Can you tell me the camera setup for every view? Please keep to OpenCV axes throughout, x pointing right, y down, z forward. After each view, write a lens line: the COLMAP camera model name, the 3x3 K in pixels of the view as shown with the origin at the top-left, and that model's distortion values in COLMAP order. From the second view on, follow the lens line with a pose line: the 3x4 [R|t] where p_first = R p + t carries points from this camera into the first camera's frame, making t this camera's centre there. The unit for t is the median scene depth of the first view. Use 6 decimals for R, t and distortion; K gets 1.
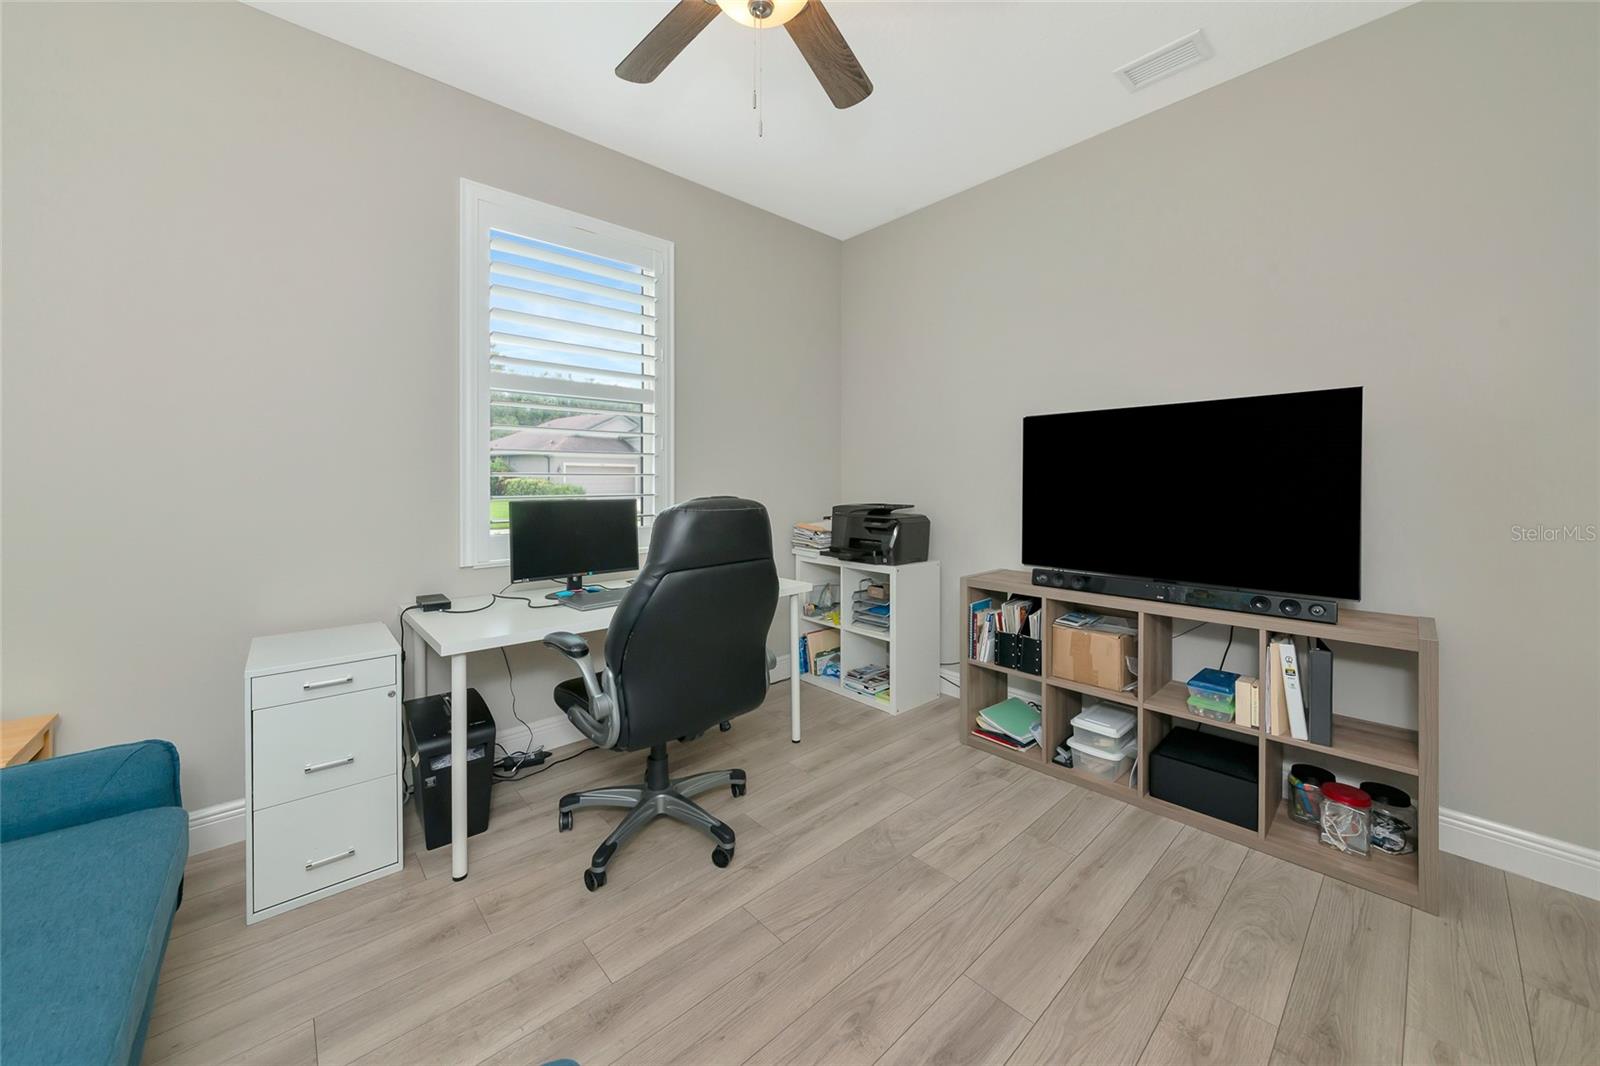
lens RADIAL K [[576.3, 0, 783.1], [0, 576.3, 486.9], [0, 0, 1]] dist [0.003372, 0.000801]
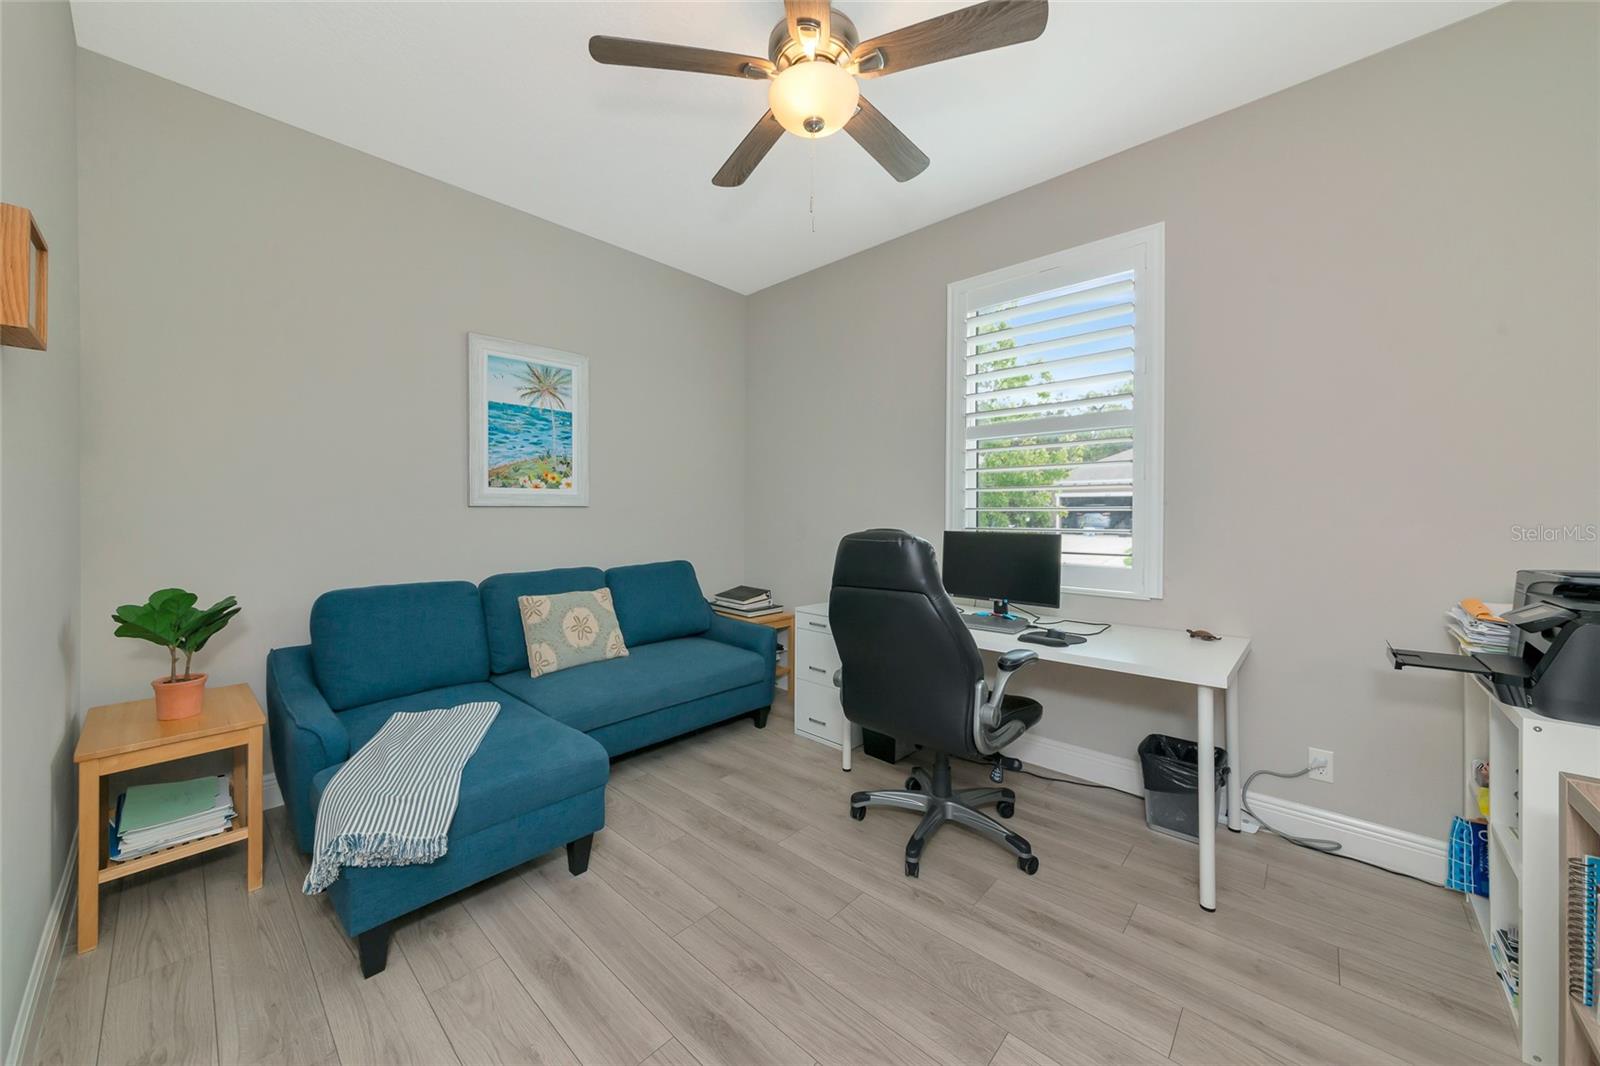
lens RADIAL K [[576.3, 0, 799.2], [0, 576.3, 517.4], [0, 0, 1]] dist [0.003372, 0.000801]
pose [[0.116742, 0.004324, -0.993153, 1.072621], [-0.016033, 0.999868, 0.002469, -0.003756], [0.993033, 0.015635, 0.116796, 0.767133]]
